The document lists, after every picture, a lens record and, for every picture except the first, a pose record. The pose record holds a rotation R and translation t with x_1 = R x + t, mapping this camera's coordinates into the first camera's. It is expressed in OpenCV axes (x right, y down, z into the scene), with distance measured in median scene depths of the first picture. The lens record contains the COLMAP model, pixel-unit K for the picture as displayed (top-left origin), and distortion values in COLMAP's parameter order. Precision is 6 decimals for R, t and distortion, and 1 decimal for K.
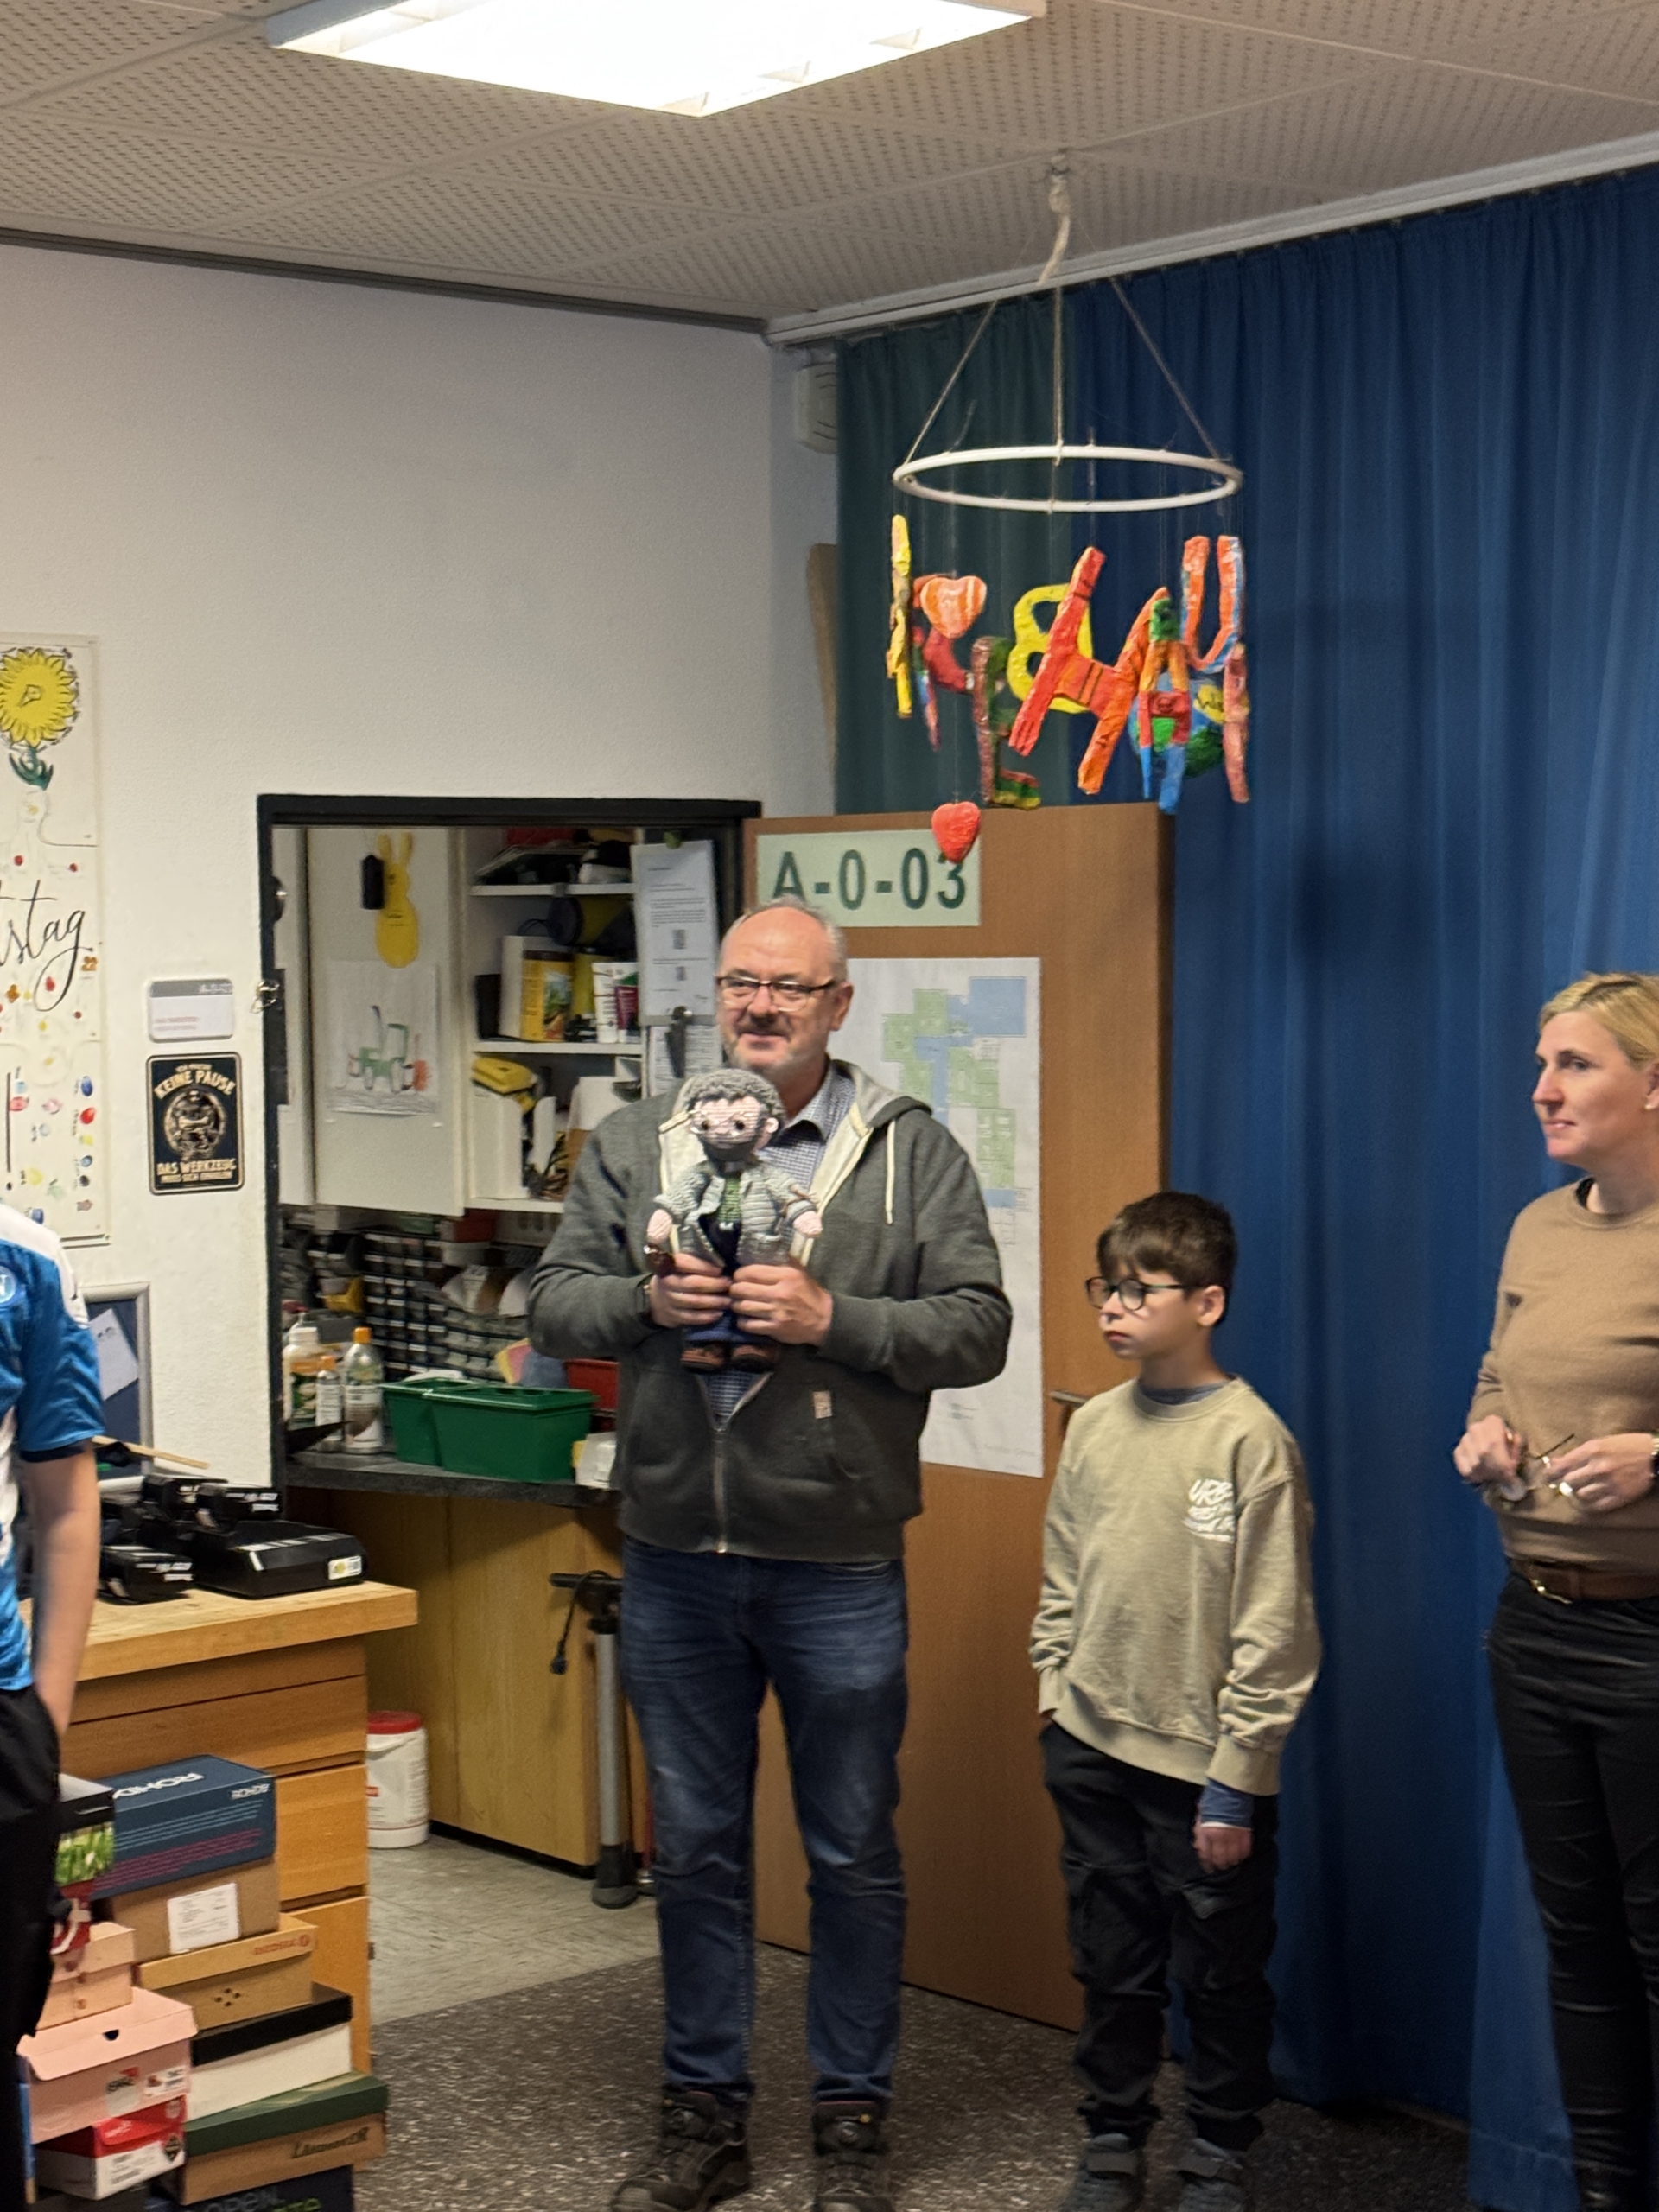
lens RADIAL K [[3716.1, 0, 832.0], [0, 3716.1, 1111.9], [0, 0, 1]] dist [0.142613, 0.000000]
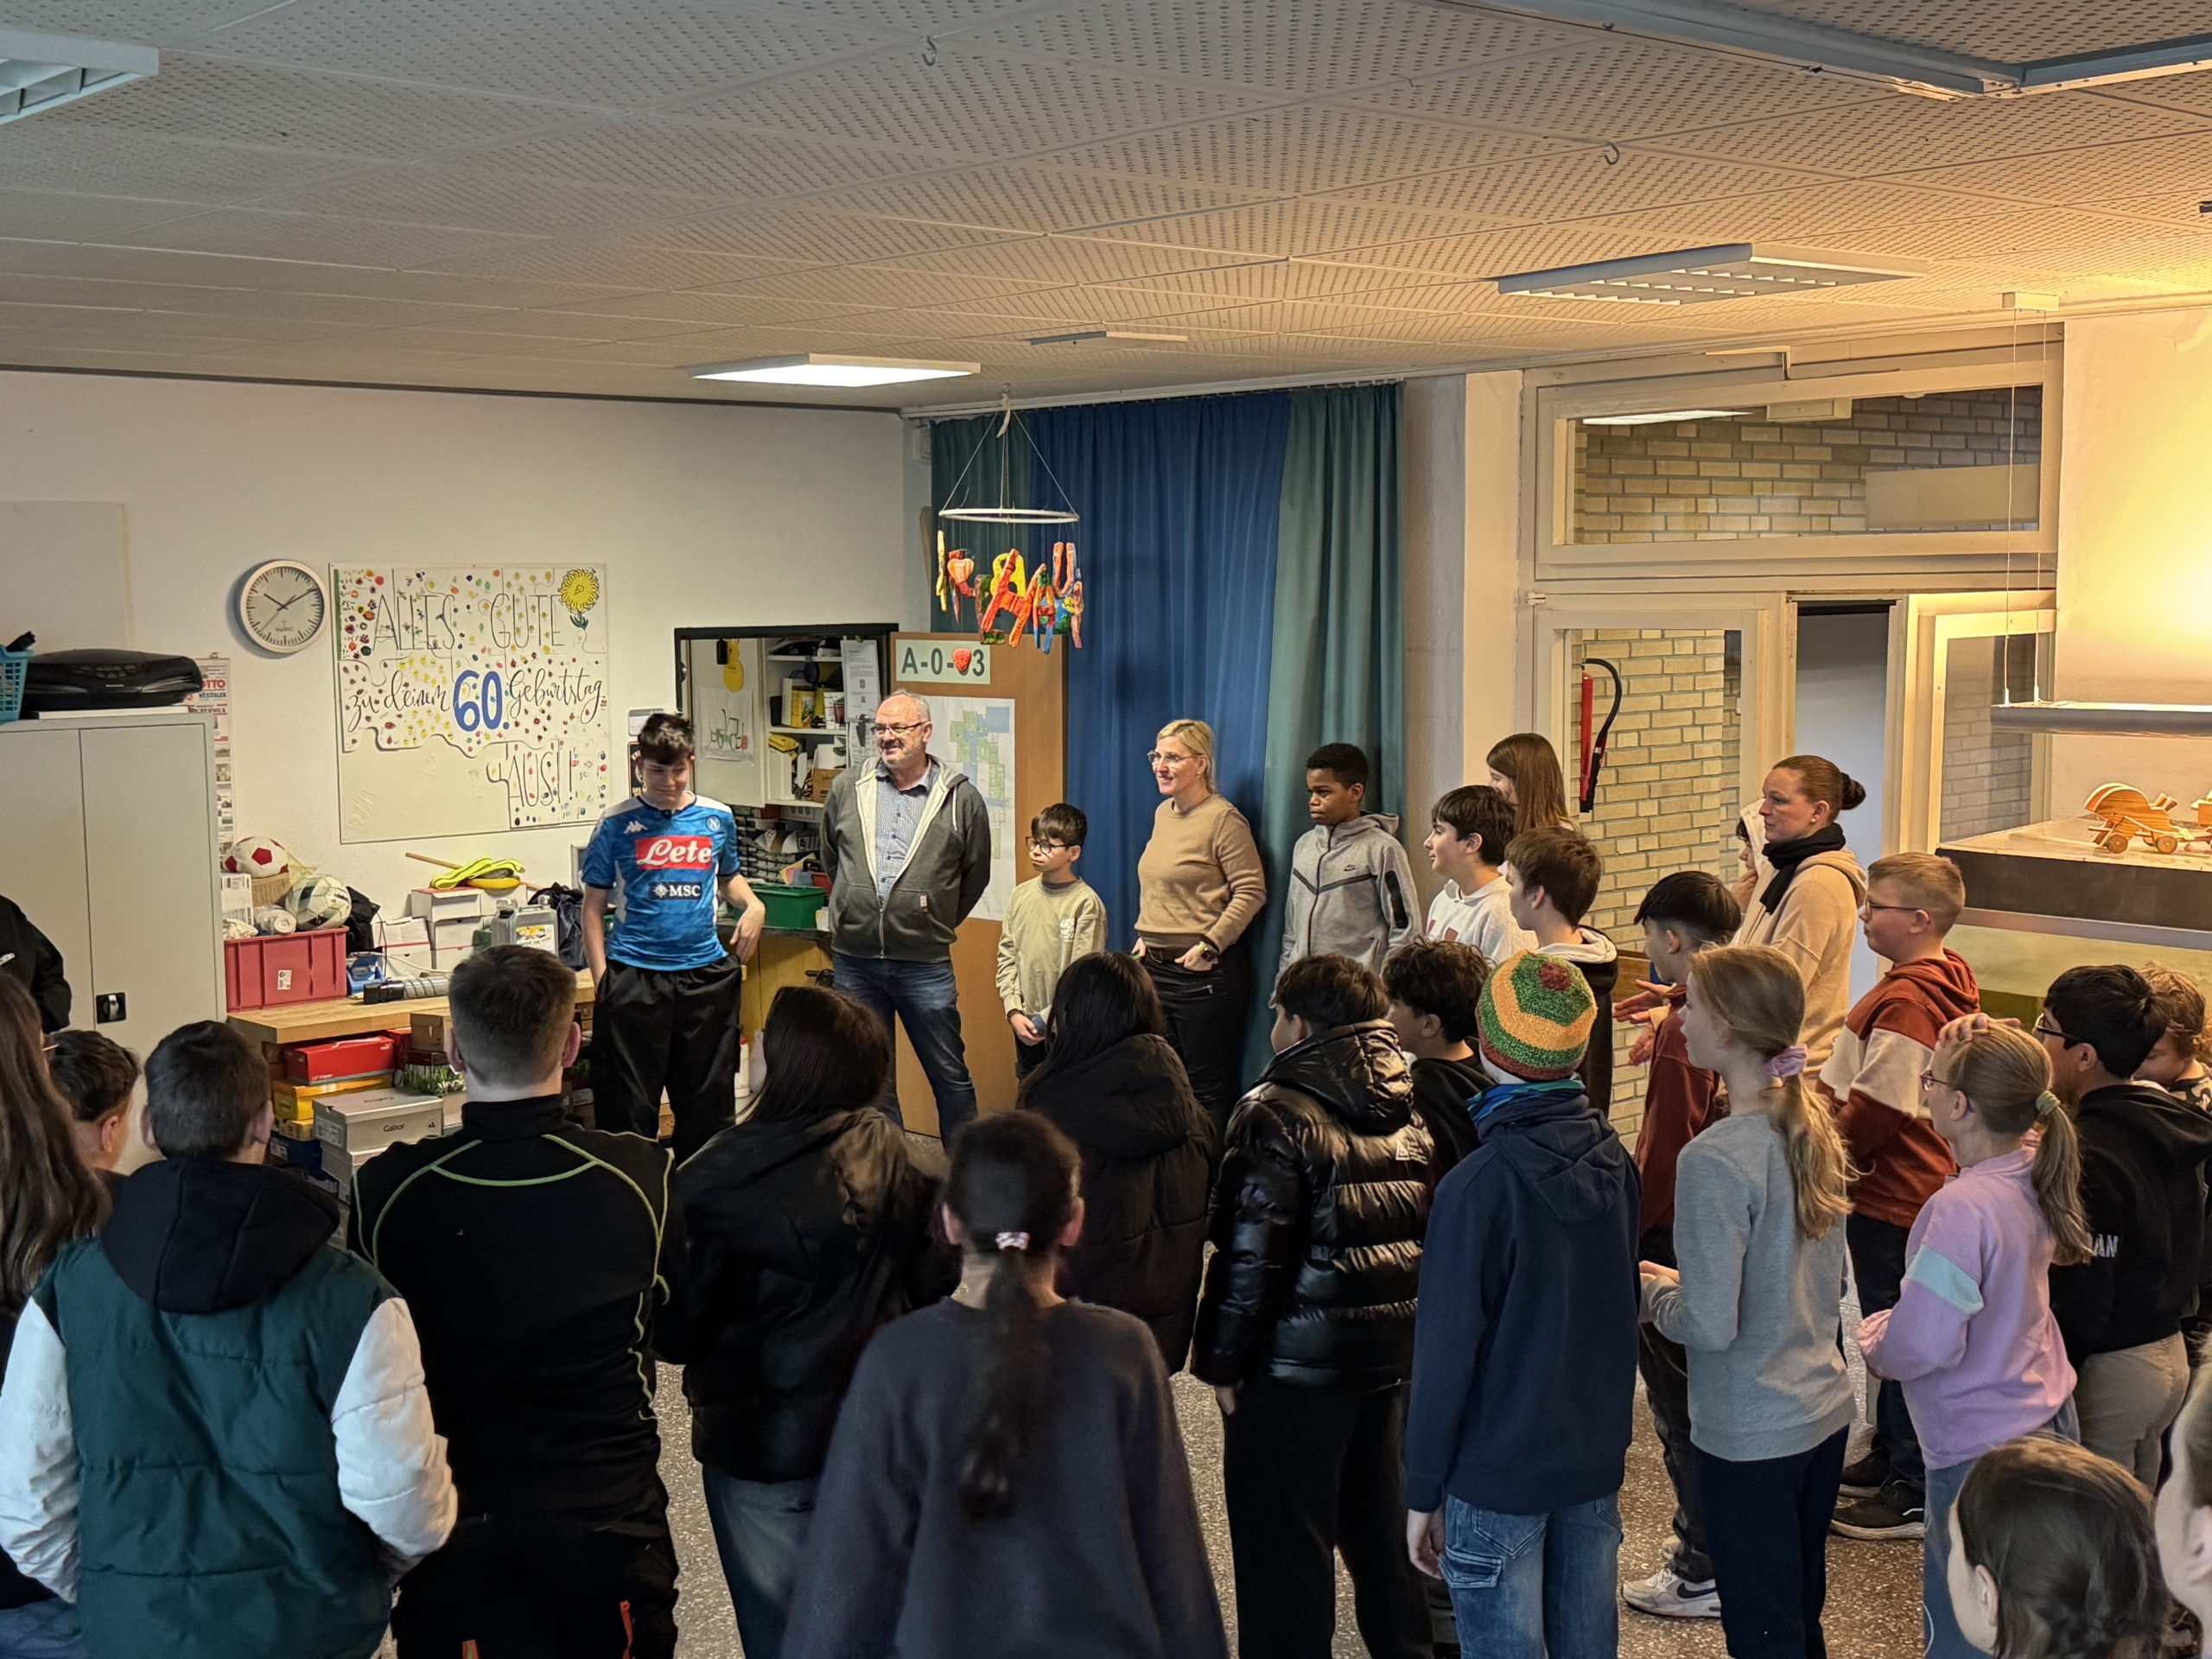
lens RADIAL K [[2649.5, 0, 1119.4], [0, 2649.5, 826.7], [0, 0, 1]] dist [0.155788, 0.000000]
pose [[0.999464, 0.002079, 0.032669, 0.068786], [-0.003529, 0.999008, 0.044389, -0.036607], [-0.032544, -0.044481, 0.998480, -0.668816]]
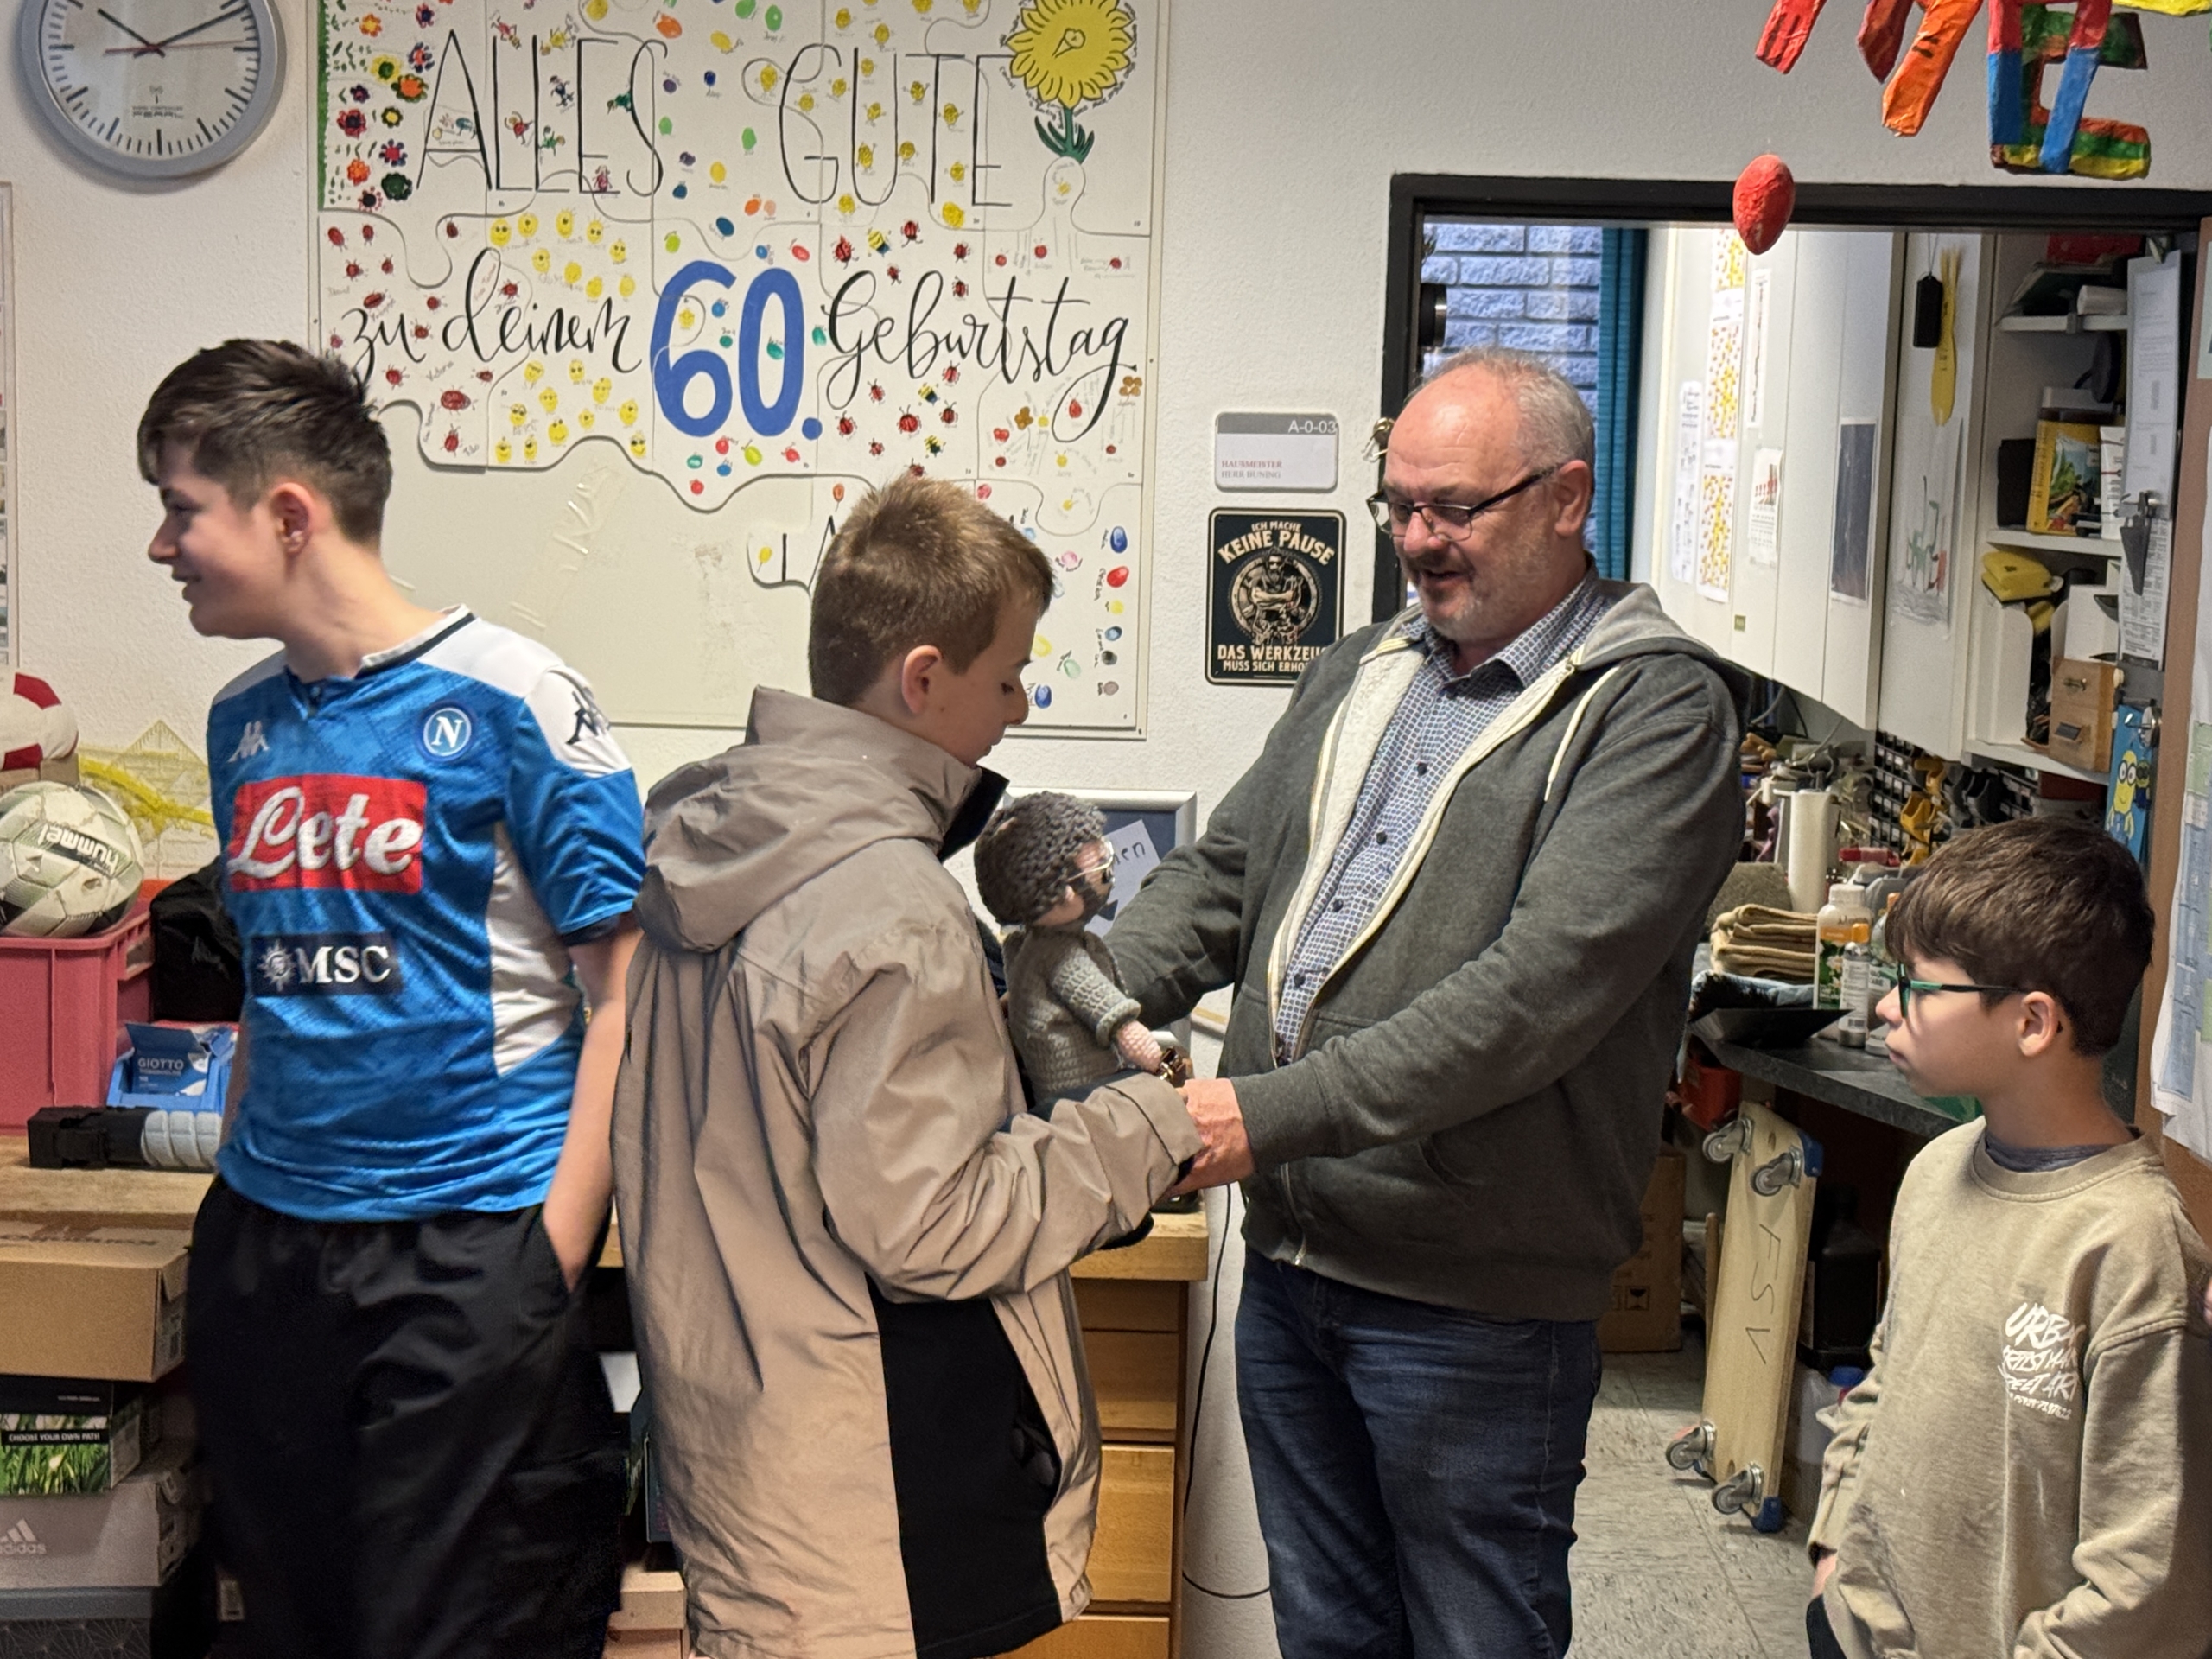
lens RADIAL K [[3716.1, 0, 1110.8], [0, 3716.1, 817.9], [0, 0, 1]] dist [0.142613, 0.000000]
pose [[0.752631, 0.114293, -0.648447, 0.315126], [-0.074816, 0.993286, 0.088236, -0.017402], [0.654179, -0.017895, 0.756128, 0.385765]]
